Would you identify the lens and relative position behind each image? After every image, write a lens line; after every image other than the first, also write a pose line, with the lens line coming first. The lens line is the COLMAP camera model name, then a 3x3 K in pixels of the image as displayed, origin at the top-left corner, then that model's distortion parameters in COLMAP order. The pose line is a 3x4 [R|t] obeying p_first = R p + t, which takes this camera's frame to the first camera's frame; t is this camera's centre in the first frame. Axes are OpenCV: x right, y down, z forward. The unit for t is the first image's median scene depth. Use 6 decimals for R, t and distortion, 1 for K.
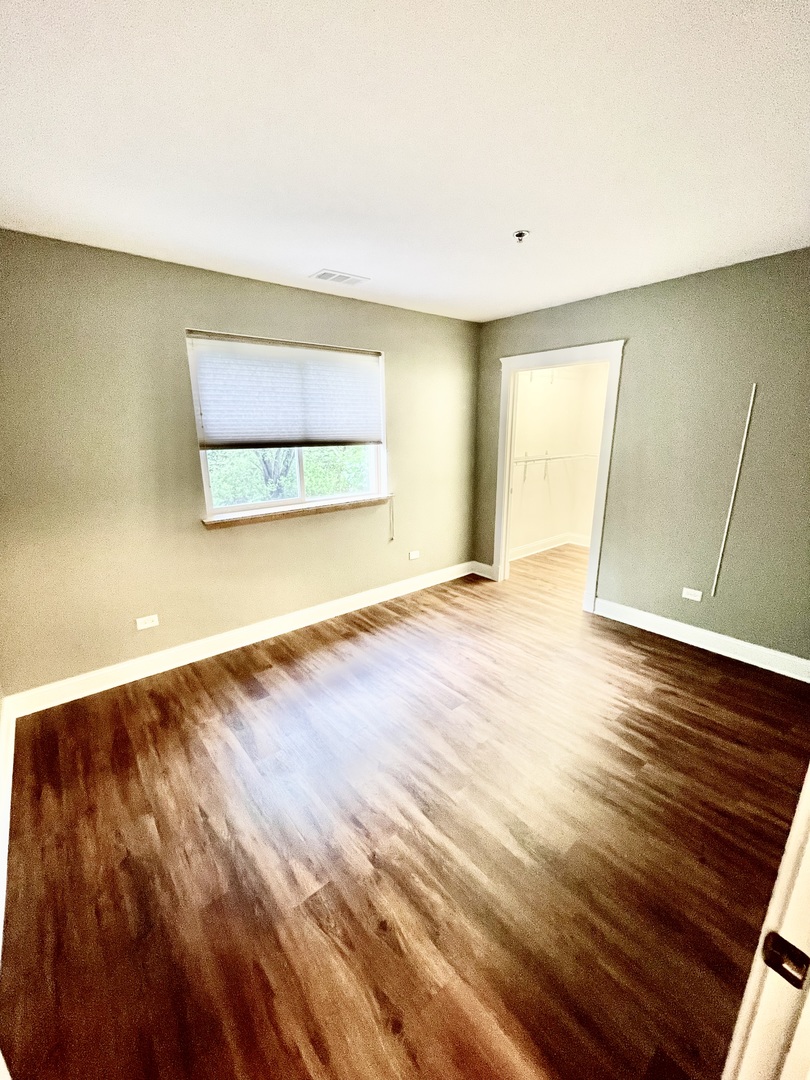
lens RADIAL K [[435.0, 0, 405.0], [0, 435.0, 540.0], [0, 0, 1]] dist [-0.002886, -0.000373]
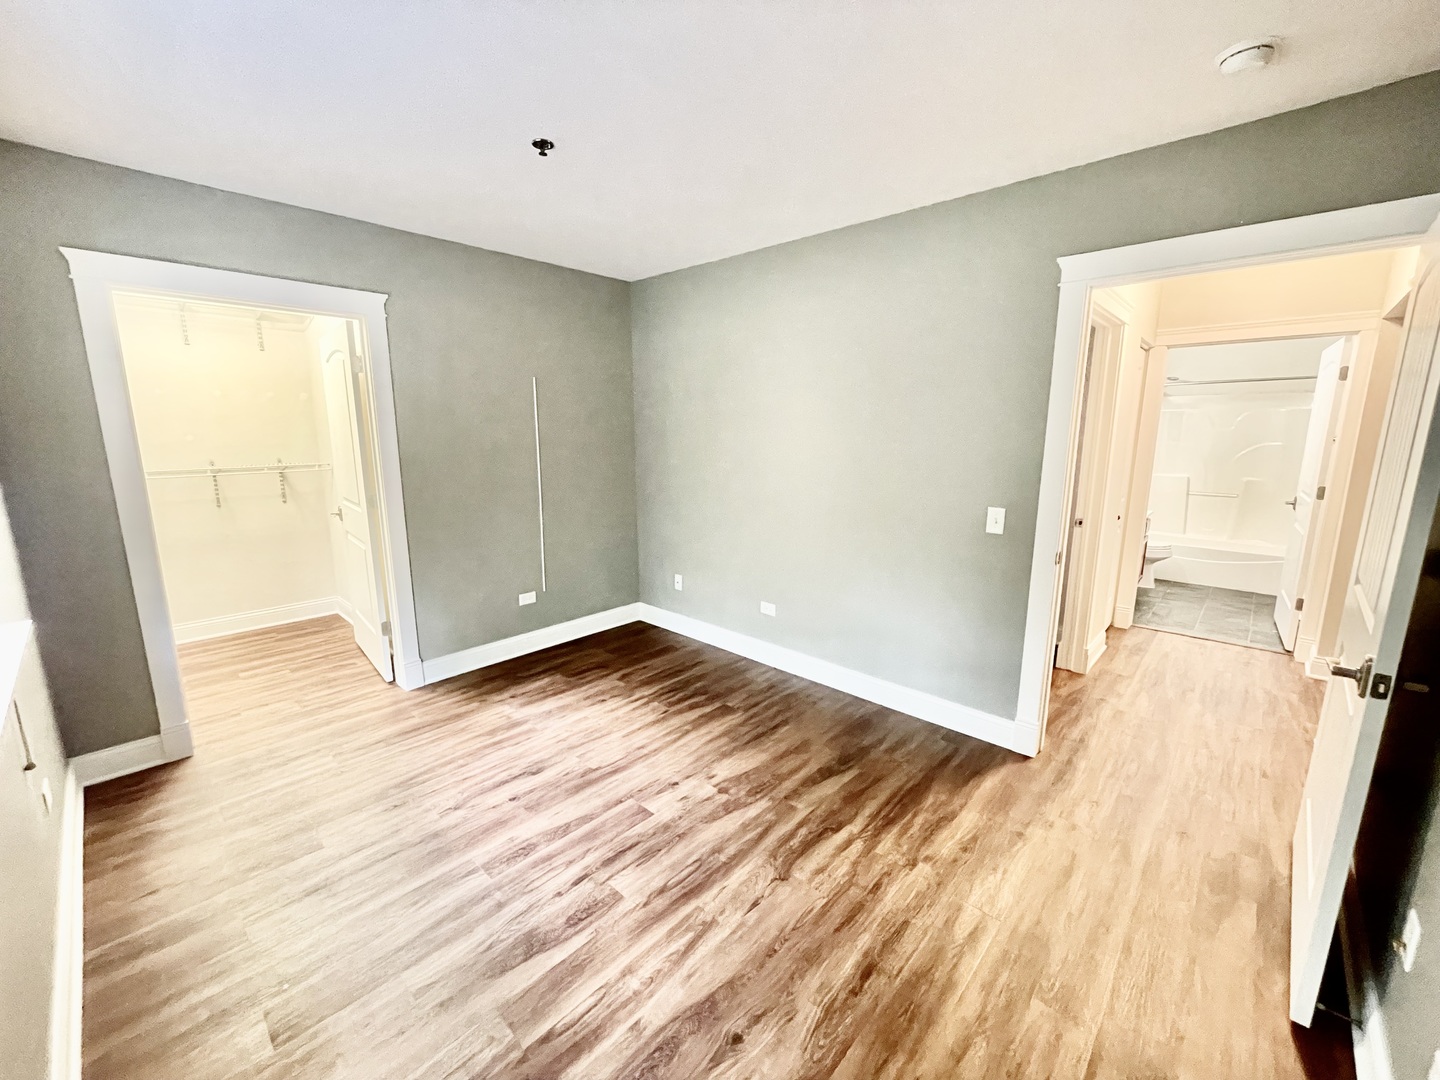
lens RADIAL K [[580.0, 0, 722.8], [0, 580.0, 538.1], [0, 0, 1]] dist [-0.002886, -0.000373]
pose [[-0.126551, -0.179129, 0.975652, -0.695942], [0.251224, 0.945707, 0.206217, -0.177949], [-0.959620, 0.271204, -0.074679, 0.812352]]
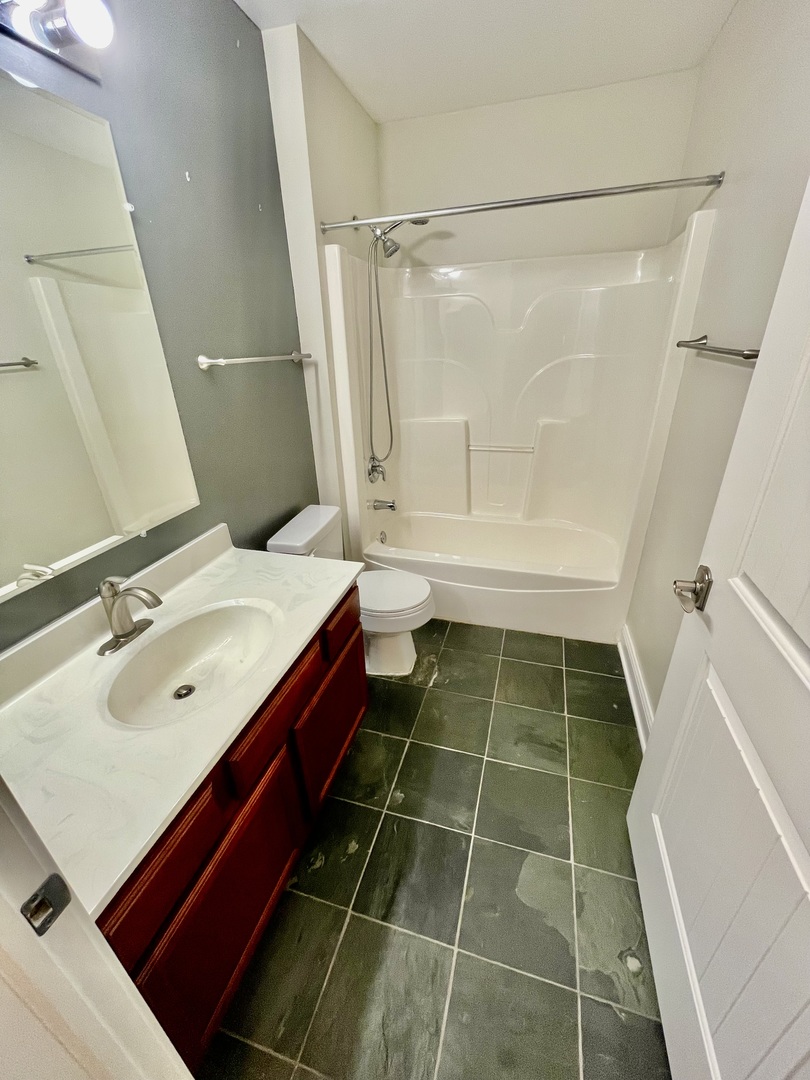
lens RADIAL K [[435.0, 0, 405.0], [0, 435.0, 540.0], [0, 0, 1]] dist [-0.002886, -0.000373]
pose [[-0.562014, -0.324535, 0.760800, -0.438814], [0.249301, 0.810571, 0.529928, -0.104008], [-0.788663, 0.487495, -0.374645, 0.532488]]
